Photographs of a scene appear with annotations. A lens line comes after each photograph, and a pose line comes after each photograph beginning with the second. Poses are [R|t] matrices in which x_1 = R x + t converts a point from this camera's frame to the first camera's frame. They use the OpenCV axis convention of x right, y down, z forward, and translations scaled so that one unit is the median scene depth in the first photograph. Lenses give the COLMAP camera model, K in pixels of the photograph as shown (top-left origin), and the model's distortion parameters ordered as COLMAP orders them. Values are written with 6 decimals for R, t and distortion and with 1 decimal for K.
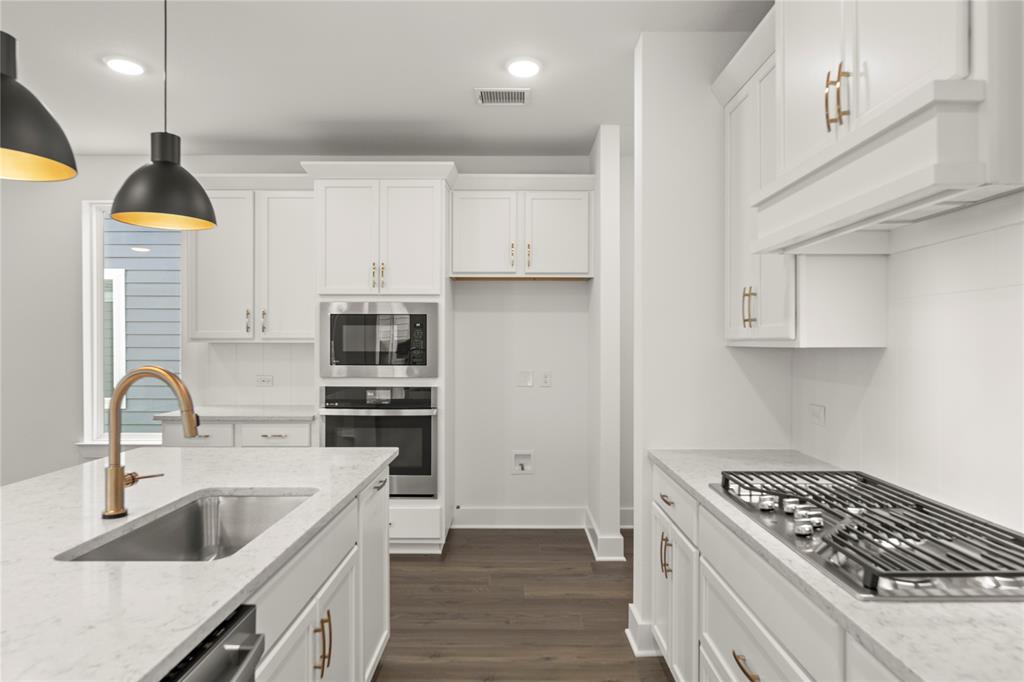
lens RADIAL K [[619.8, 0, 512.9], [0, 619.8, 339.6], [0, 0, 1]] dist [0.023887, 0.001418]
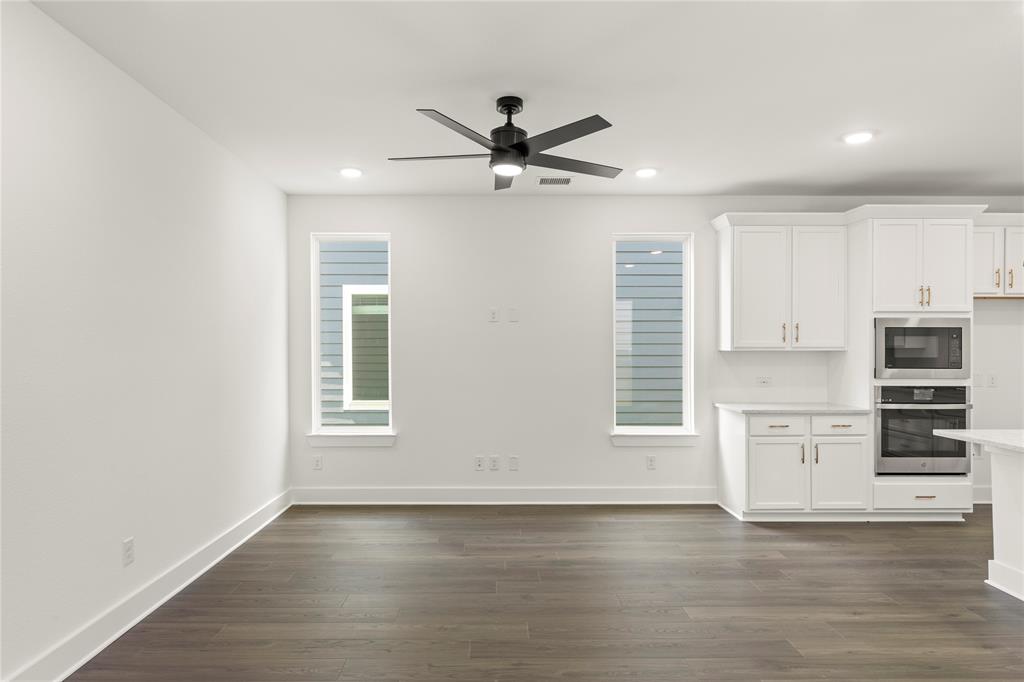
lens RADIAL K [[619.8, 0, 510.4], [0, 619.8, 344.2], [0, 0, 1]] dist [0.023887, 0.001418]
pose [[0.999659, -0.003217, 0.025902, -1.070190], [0.003148, 0.999991, 0.002713, -0.013448], [-0.025910, -0.002631, 0.999661, -0.227735]]
